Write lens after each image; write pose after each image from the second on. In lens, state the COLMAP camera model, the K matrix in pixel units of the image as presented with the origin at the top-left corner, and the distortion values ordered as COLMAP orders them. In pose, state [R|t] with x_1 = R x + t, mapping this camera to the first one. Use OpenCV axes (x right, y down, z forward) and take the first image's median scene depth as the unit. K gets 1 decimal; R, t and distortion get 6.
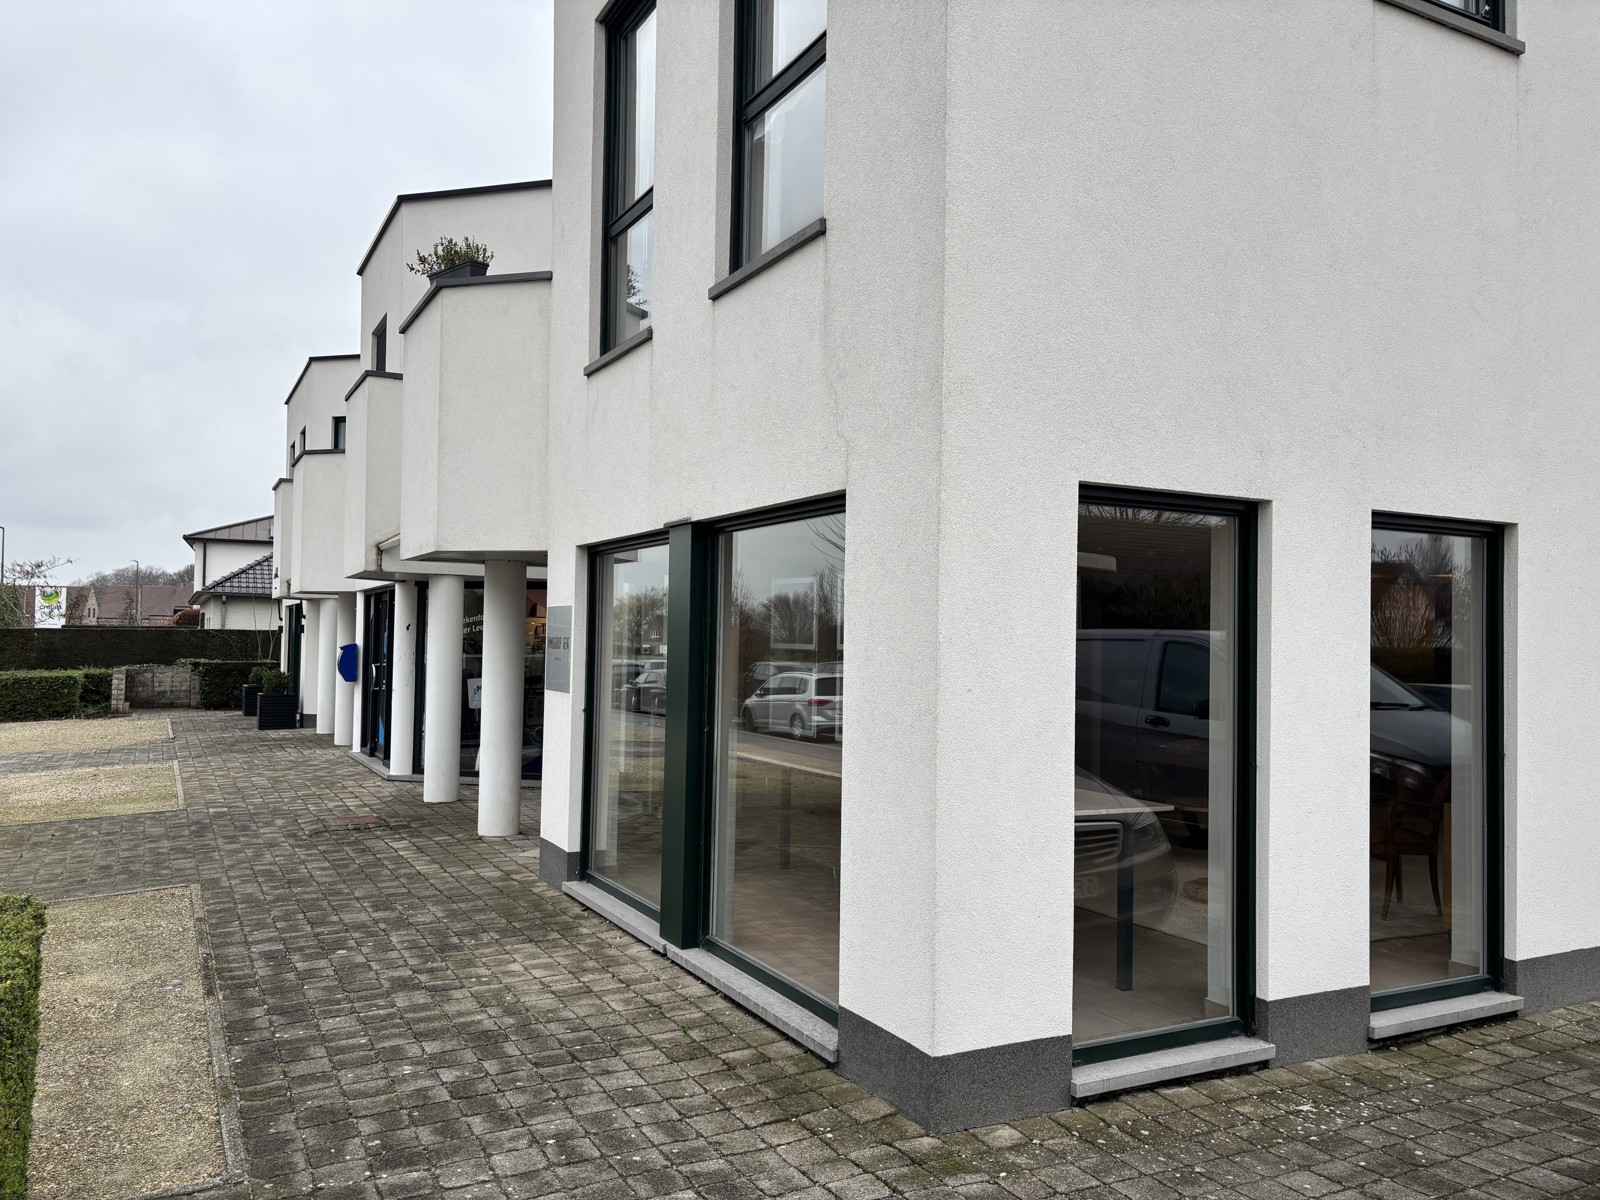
lens RADIAL K [[1211.1, 0, 818.9], [0, 1211.1, 635.0], [0, 0, 1]] dist [0.031328, -0.021784]
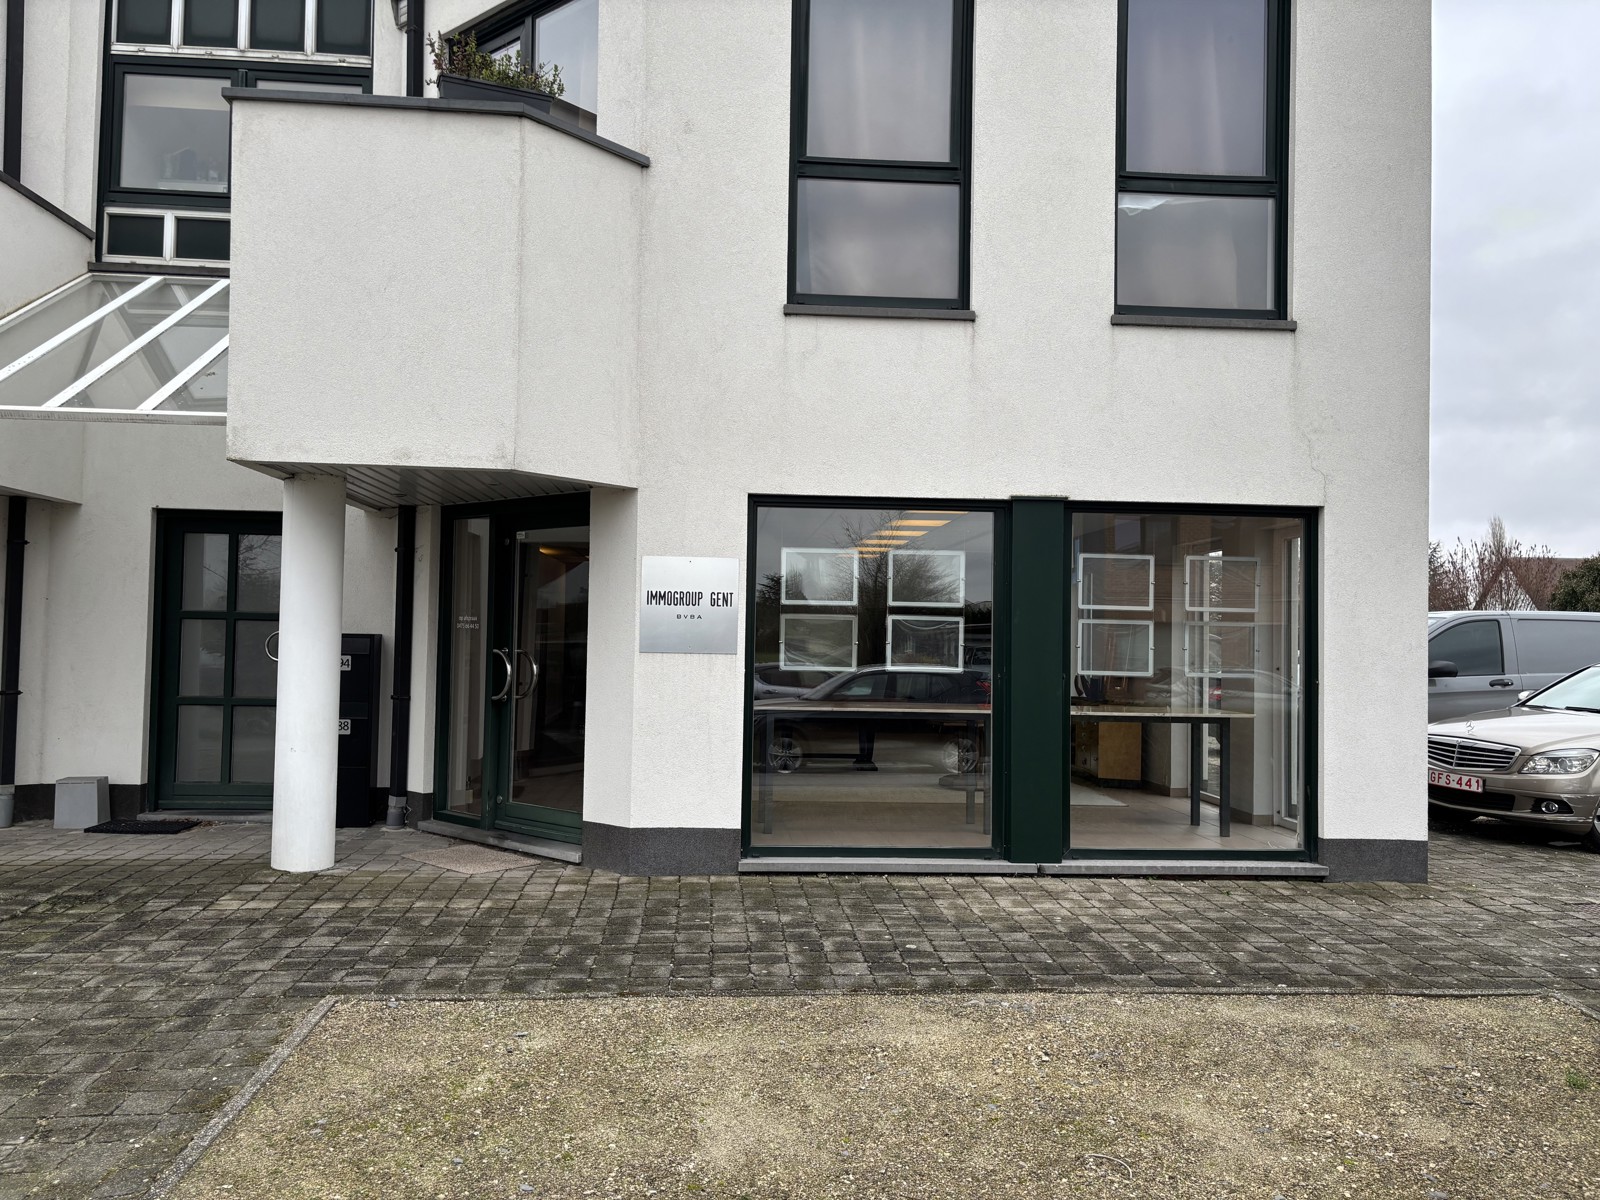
lens RADIAL K [[1211.1, 0, 801.6], [0, 1211.1, 613.1], [0, 0, 1]] dist [0.031328, -0.021784]
pose [[0.407860, 0.008323, 0.913007, -1.353875], [-0.017240, 0.999850, -0.001413, 0.024025], [-0.912882, -0.015164, 0.407942, 0.790625]]
